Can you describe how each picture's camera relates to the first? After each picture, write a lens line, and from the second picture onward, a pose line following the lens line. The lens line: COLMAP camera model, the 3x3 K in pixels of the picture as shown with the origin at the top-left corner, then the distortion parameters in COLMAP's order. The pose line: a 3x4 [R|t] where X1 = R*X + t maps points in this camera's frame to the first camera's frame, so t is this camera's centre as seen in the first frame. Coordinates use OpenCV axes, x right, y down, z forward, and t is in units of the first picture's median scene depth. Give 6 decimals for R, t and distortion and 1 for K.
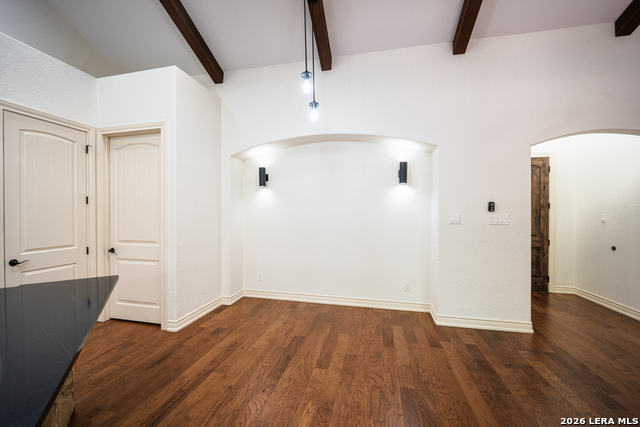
lens RADIAL K [[261.7, 0, 314.8], [0, 261.7, 213.9], [0, 0, 1]] dist [-0.008821, -0.001780]
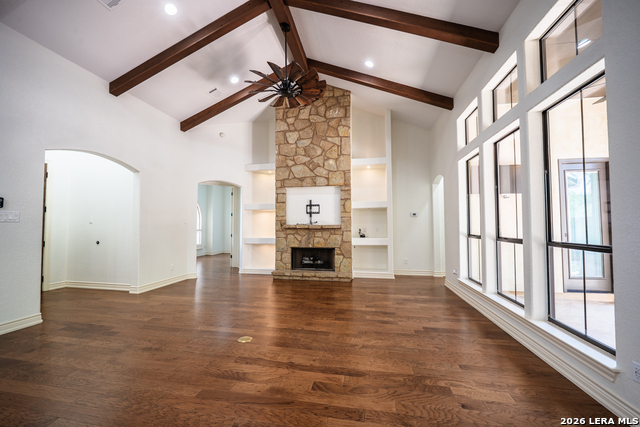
lens RADIAL K [[261.7, 0, 313.5], [0, 261.7, 213.8], [0, 0, 1]] dist [-0.008821, -0.001780]
pose [[-0.032892, 0.043188, 0.998525, -0.282614], [0.008398, 0.999043, -0.042934, 0.061831], [-0.999424, 0.006973, -0.033223, -0.096392]]
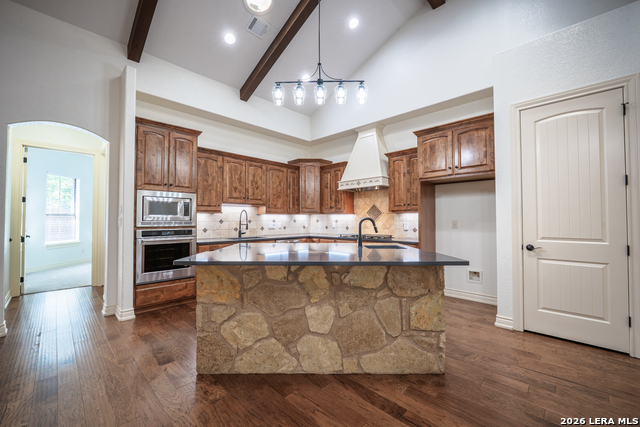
lens RADIAL K [[261.7, 0, 315.3], [0, 261.7, 214.6], [0, 0, 1]] dist [-0.008821, -0.001780]
pose [[-0.519436, -0.015848, -0.854363, 0.178947], [-0.005184, 0.999868, -0.015395, 0.059327], [0.854494, -0.003568, -0.519449, 0.650094]]
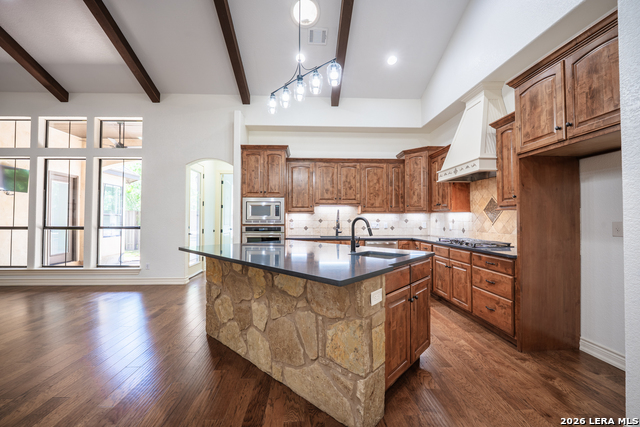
lens RADIAL K [[261.7, 0, 314.1], [0, 261.7, 215.0], [0, 0, 1]] dist [-0.008821, -0.001780]
pose [[-0.964100, -0.006039, -0.265470, -0.341117], [-0.004045, 0.999959, -0.008056, 0.055356], [0.265508, -0.006693, -0.964086, 1.008798]]
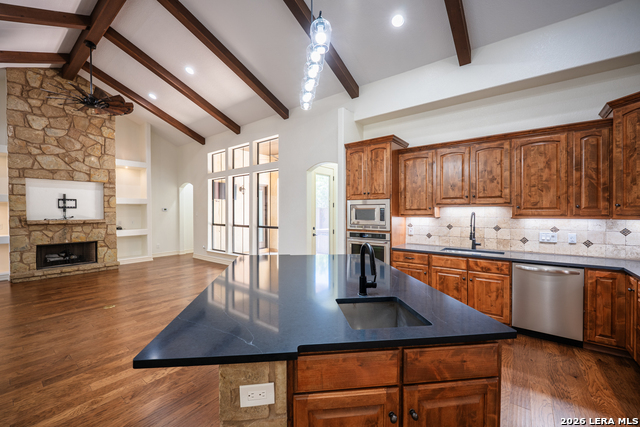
lens RADIAL K [[261.7, 0, 314.3], [0, 261.7, 213.6], [0, 0, 1]] dist [-0.008821, -0.001780]
pose [[-0.903848, -0.001870, 0.427850, -0.772565], [0.005419, 0.999860, 0.015816, -0.006413], [-0.427820, 0.016614, -0.903711, 0.802420]]
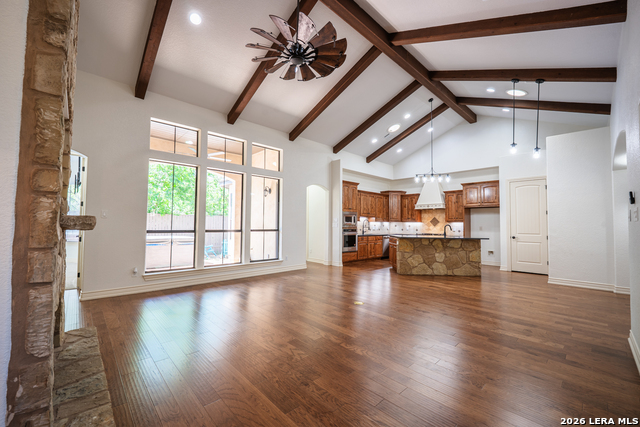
lens RADIAL K [[261.7, 0, 314.7], [0, 261.7, 213.5], [0, 0, 1]] dist [-0.008821, -0.001780]
pose [[-0.557346, -0.041094, -0.829263, 1.828189], [-0.016914, 0.999129, -0.038144, 0.064220], [0.830108, -0.007233, -0.557555, 0.645446]]
